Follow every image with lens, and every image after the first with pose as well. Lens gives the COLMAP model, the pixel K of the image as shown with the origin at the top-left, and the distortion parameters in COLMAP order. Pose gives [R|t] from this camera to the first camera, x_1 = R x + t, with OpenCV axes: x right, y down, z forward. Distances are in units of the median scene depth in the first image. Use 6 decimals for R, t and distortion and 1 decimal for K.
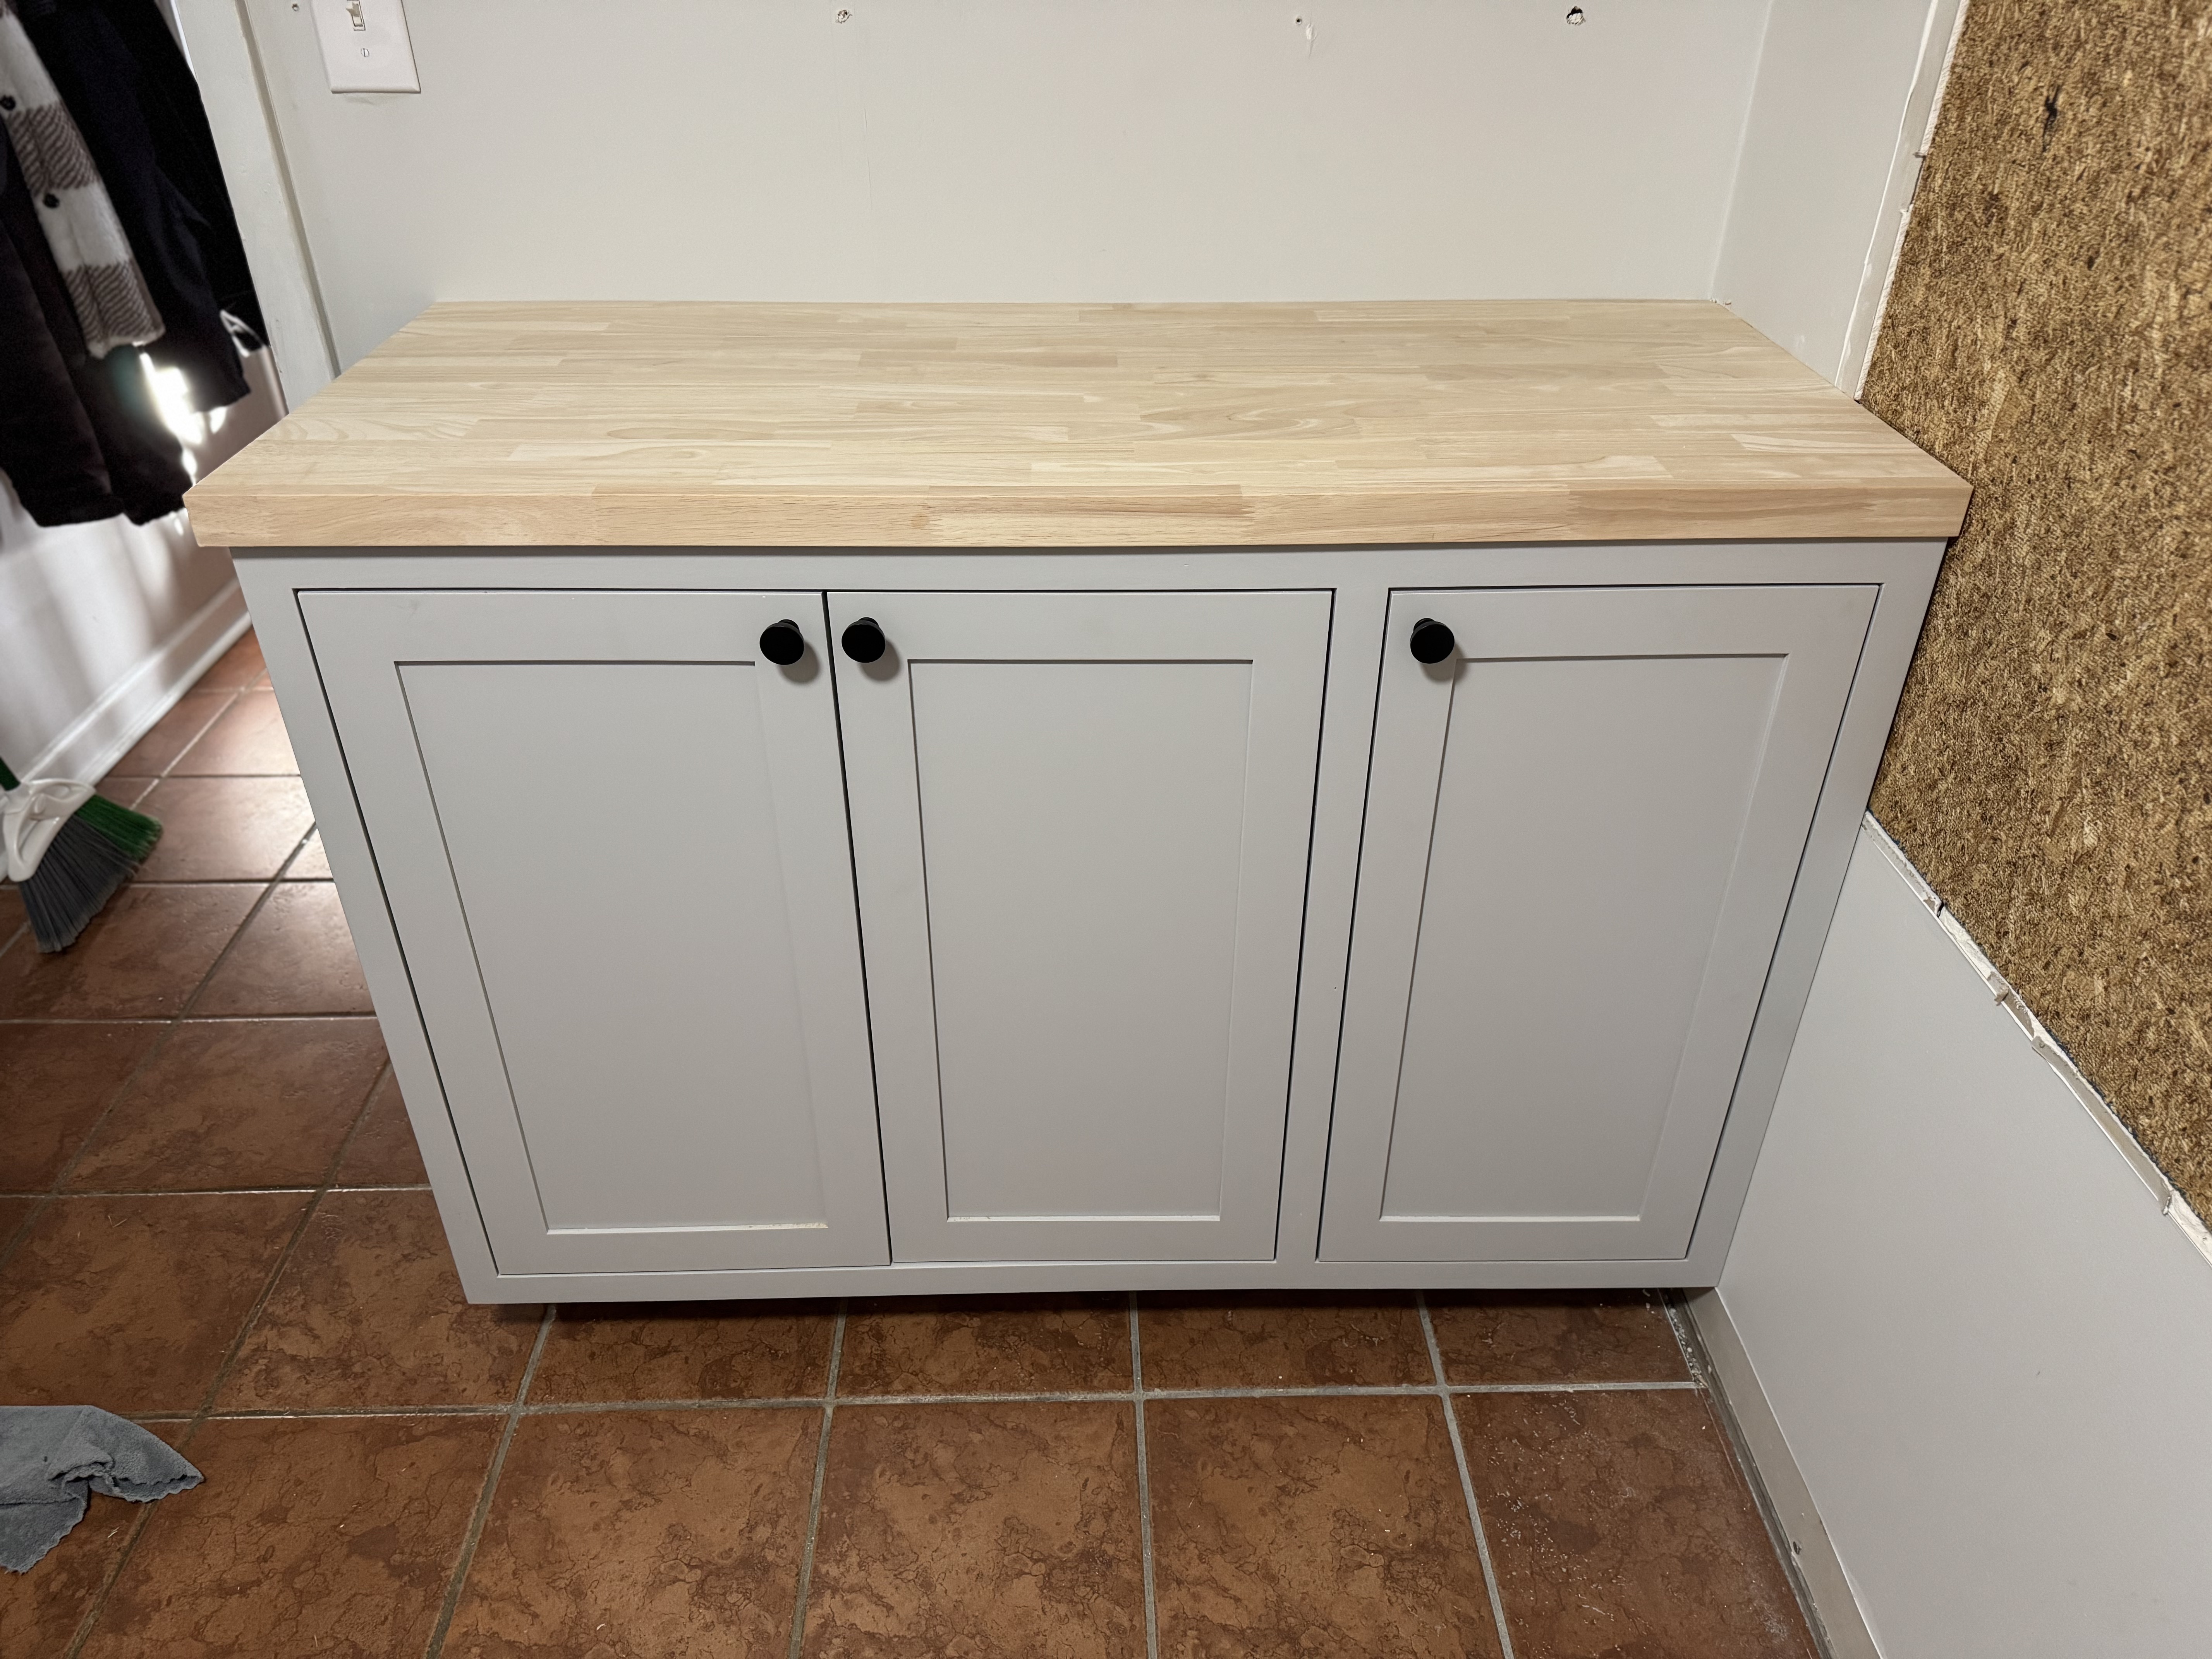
lens RADIAL K [[1573.9, 0, 1099.9], [0, 1573.9, 830.4], [0, 0, 1]] dist [0.049302, -0.044390]
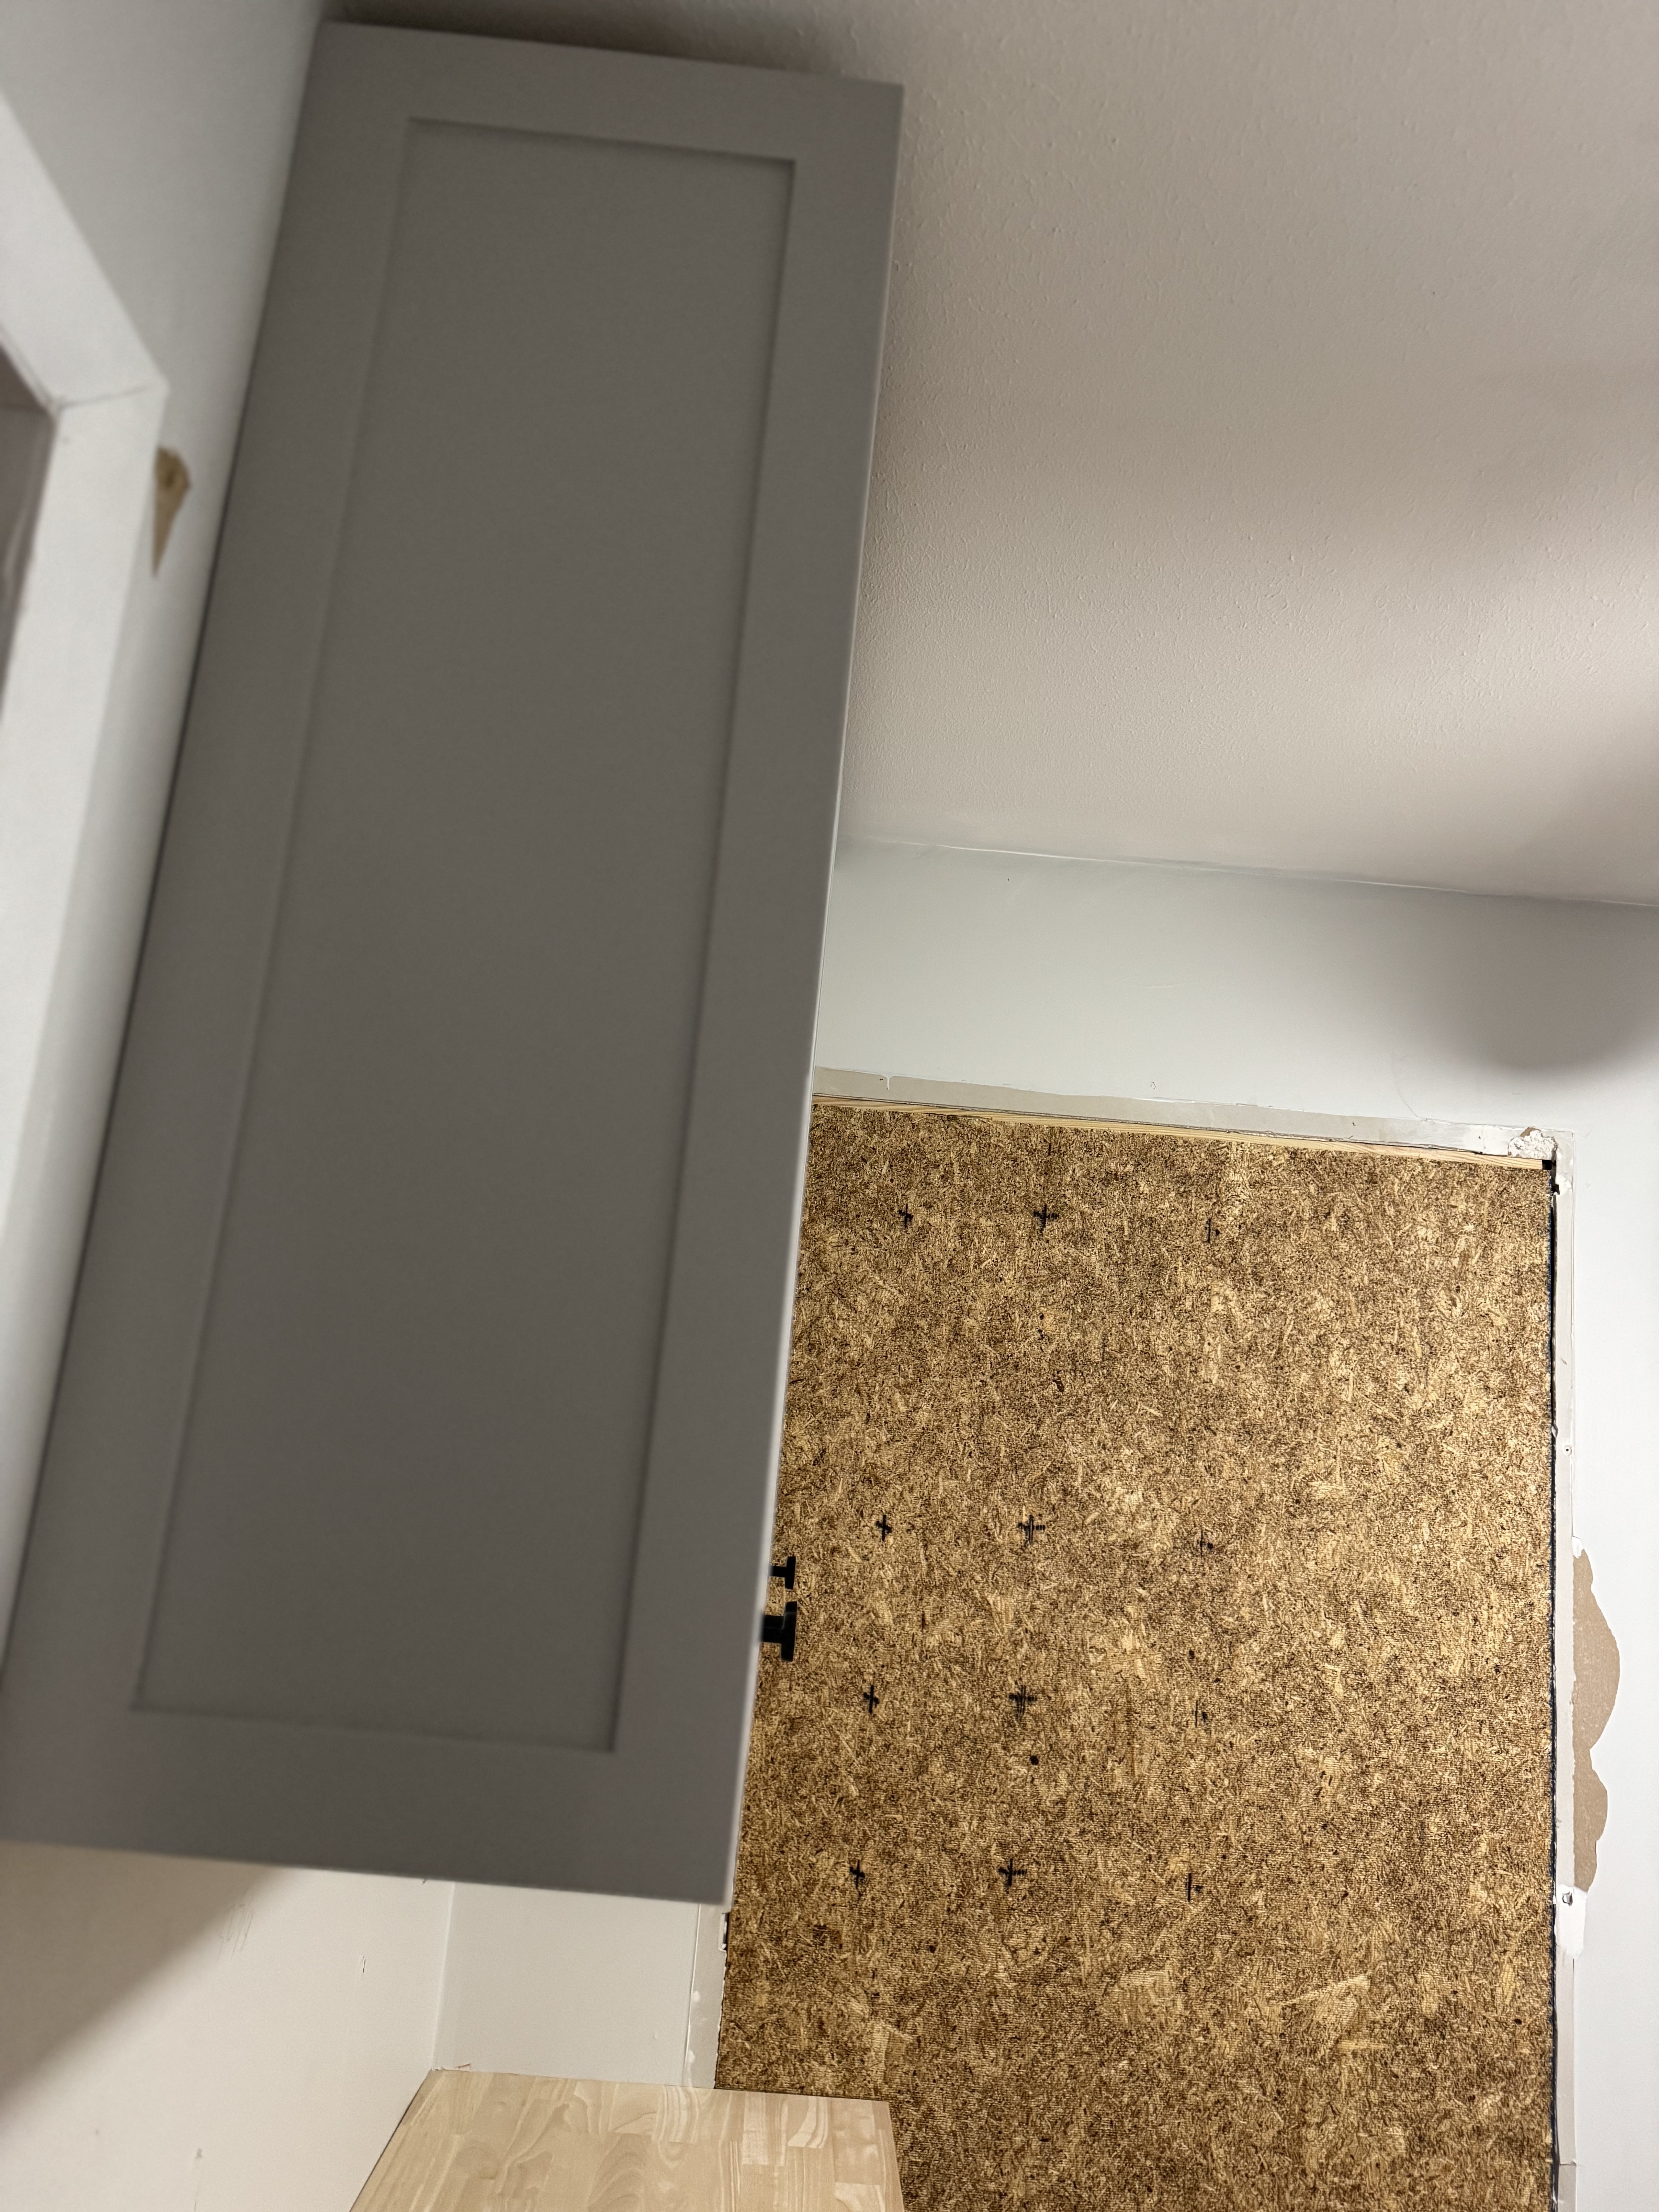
lens RADIAL K [[1573.9, 0, 837.3], [0, 1573.9, 1096.8], [0, 0, 1]] dist [0.049302, -0.044390]
pose [[-0.011563, 0.194130, 0.980908, -1.013849], [0.467951, 0.867974, -0.166263, -0.702236], [-0.883679, 0.457094, -0.100879, 0.607456]]
